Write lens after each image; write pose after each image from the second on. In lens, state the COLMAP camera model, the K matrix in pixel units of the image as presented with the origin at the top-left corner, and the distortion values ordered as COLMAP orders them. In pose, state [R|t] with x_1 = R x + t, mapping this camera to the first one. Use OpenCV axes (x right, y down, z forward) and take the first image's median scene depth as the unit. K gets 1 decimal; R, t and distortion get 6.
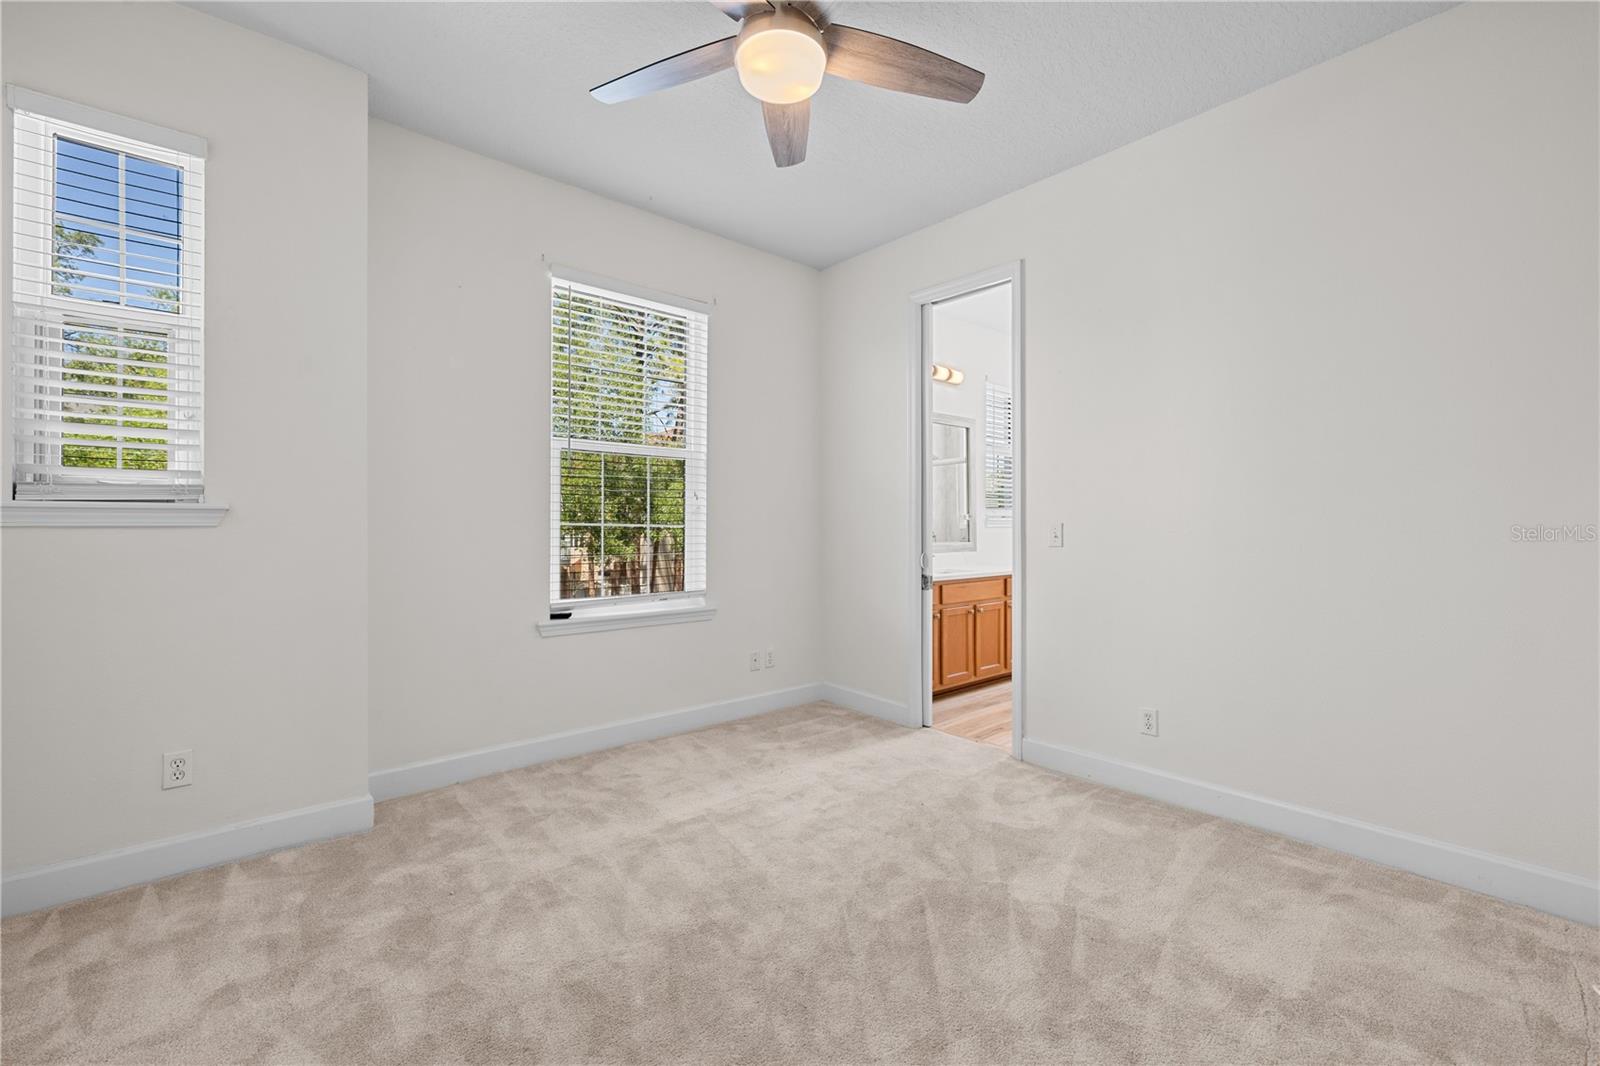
lens RADIAL K [[692.7, 0, 797.1], [0, 692.7, 529.7], [0, 0, 1]] dist [0.005099, 0.000095]
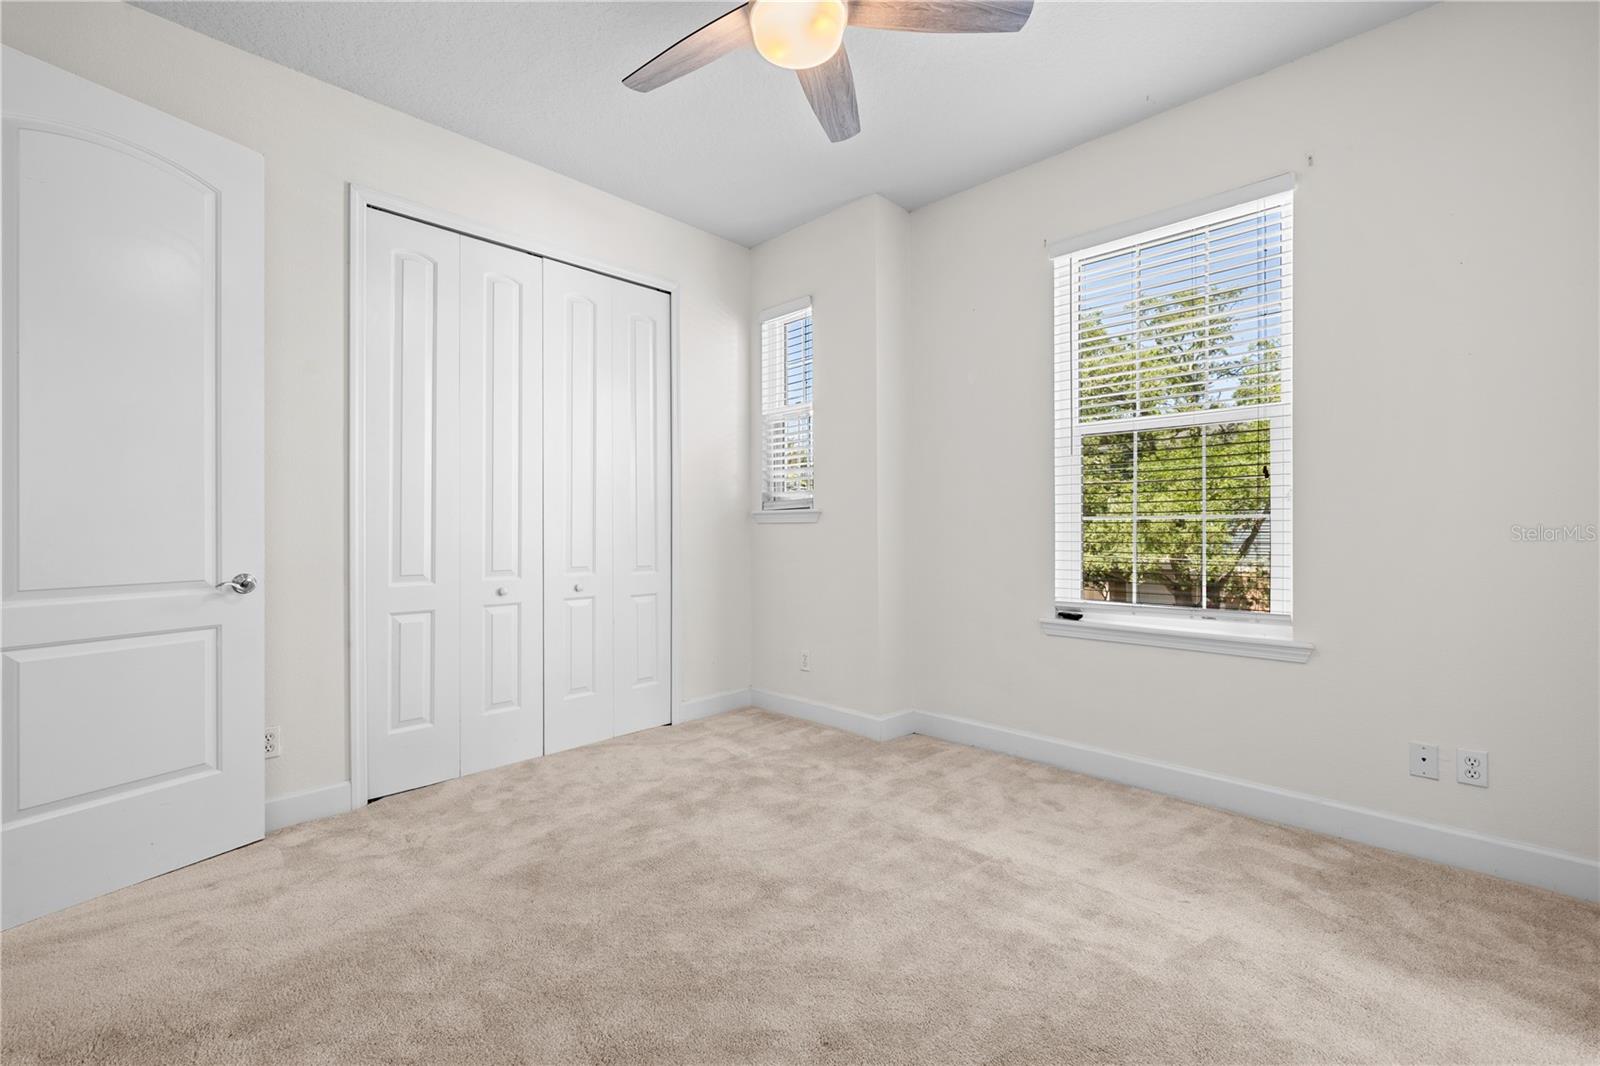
lens RADIAL K [[692.7, 0, 797.1], [0, 692.7, 529.7], [0, 0, 1]] dist [0.005099, 0.000095]
pose [[0.056676, 0.002387, -0.998390, 0.644760], [0.002003, 0.999995, 0.002505, 0.005979], [0.998391, -0.002142, 0.056671, 0.659871]]
